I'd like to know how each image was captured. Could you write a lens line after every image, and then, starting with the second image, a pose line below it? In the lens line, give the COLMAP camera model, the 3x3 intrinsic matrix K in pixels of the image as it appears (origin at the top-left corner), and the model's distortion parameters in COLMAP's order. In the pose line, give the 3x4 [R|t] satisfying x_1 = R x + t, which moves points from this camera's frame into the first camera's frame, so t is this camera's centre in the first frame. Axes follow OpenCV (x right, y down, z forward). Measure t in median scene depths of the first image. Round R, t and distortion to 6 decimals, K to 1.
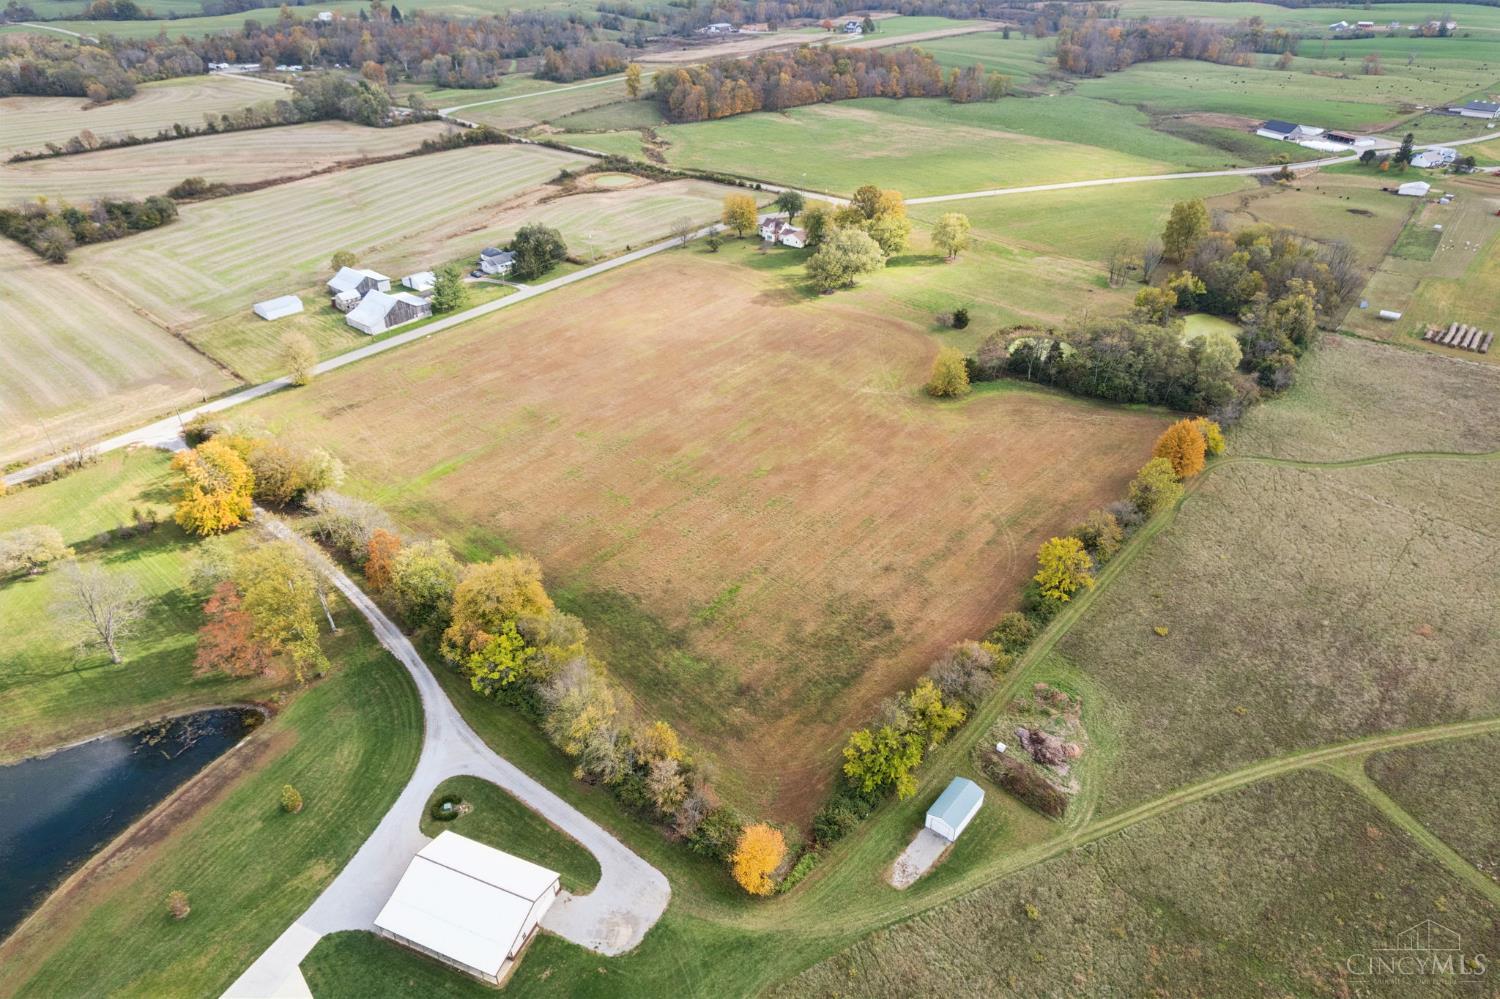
lens RADIAL K [[965.9, 0, 751.9], [0, 965.9, 515.0], [0, 0, 1]] dist [-0.086715, 0.083062]
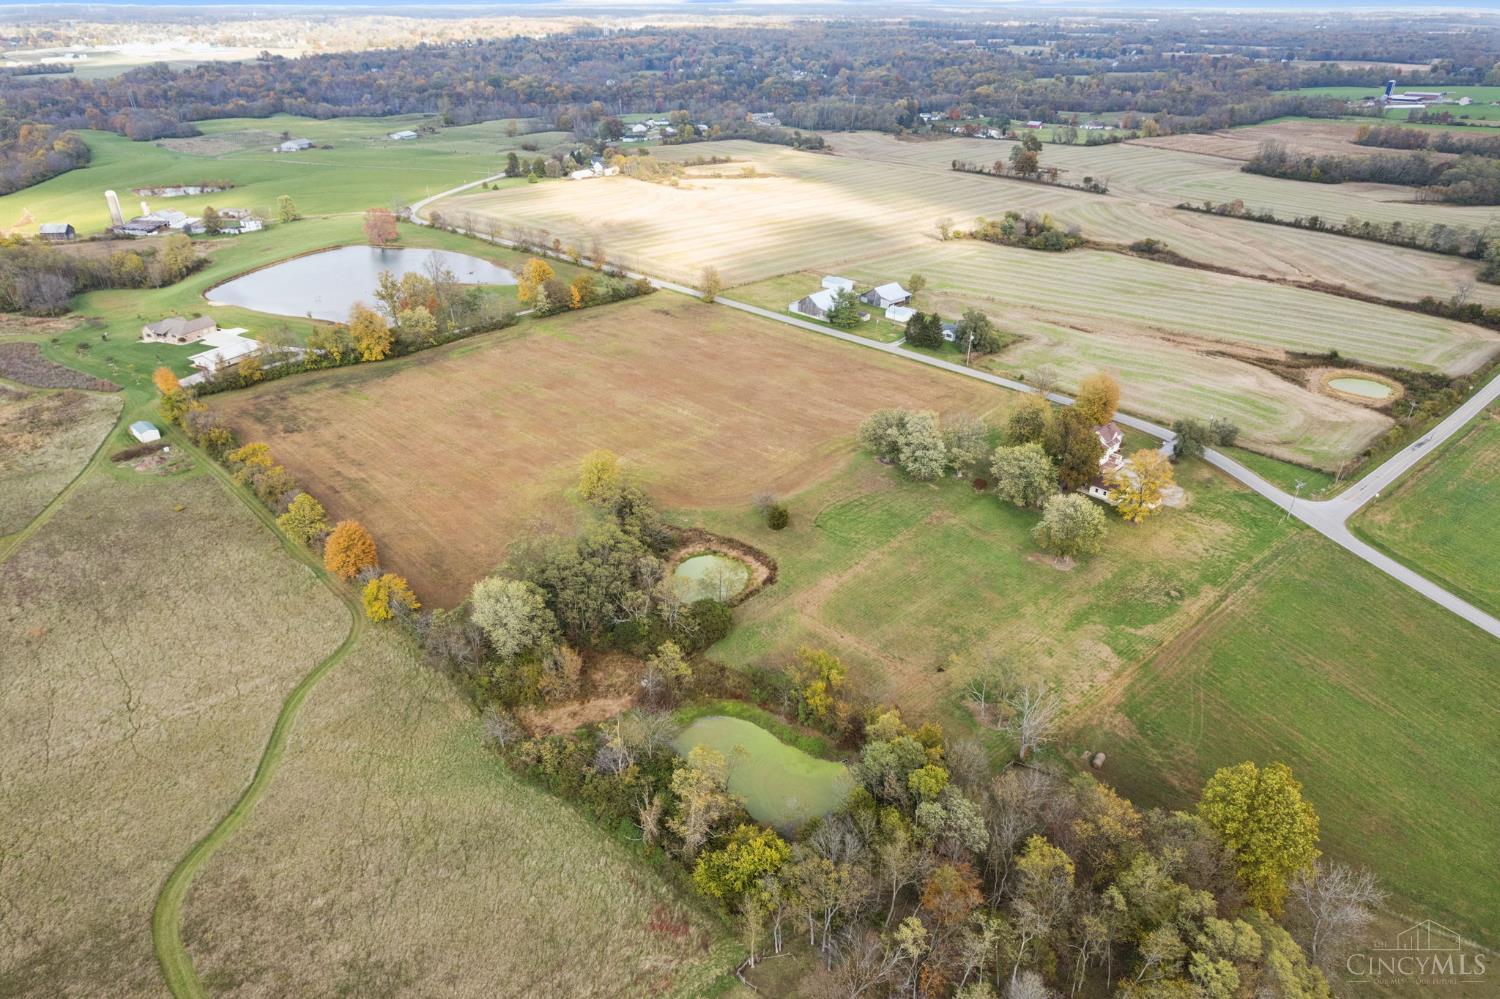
lens RADIAL K [[965.9, 0, 751.9], [0, 965.9, 515.0], [0, 0, 1]] dist [-0.086715, 0.083062]
pose [[-0.091442, 0.474537, -0.875473, 0.819786], [-0.550732, 0.708369, 0.441484, -0.490332], [0.829658, 0.522521, 0.196568, 0.749876]]
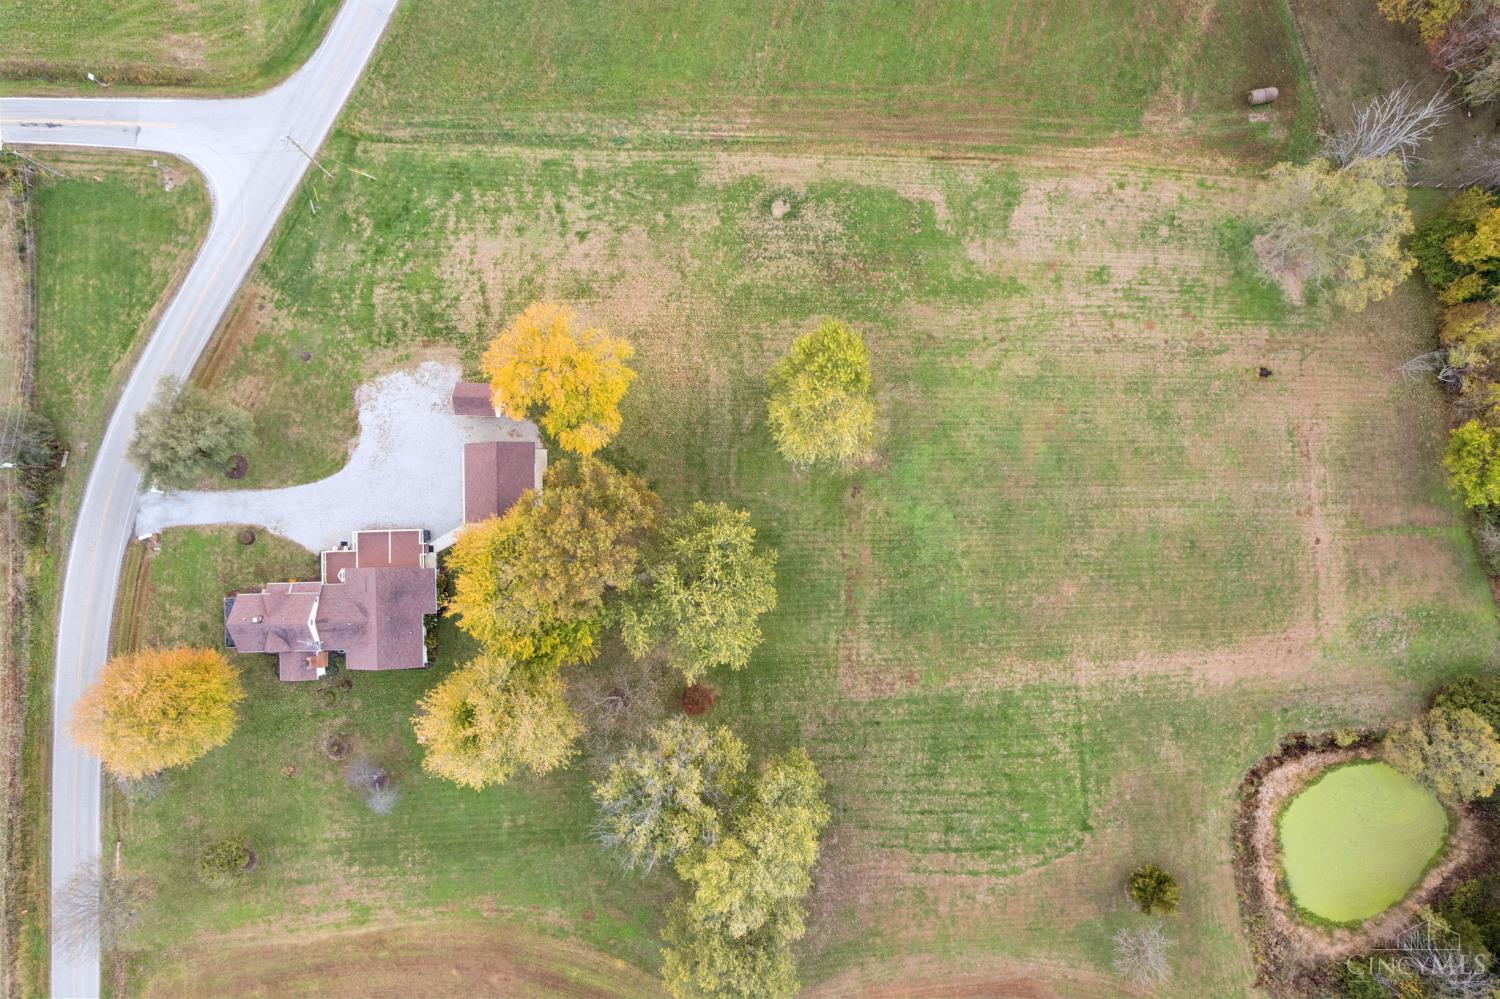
lens RADIAL K [[965.9, 0, 751.9], [0, 965.9, 515.0], [0, 0, 1]] dist [-0.086715, 0.083062]
pose [[0.751837, -0.659033, 0.020383, 0.169738], [0.370618, 0.447972, 0.813611, -0.567825], [-0.545328, -0.604149, 0.581052, 0.870353]]
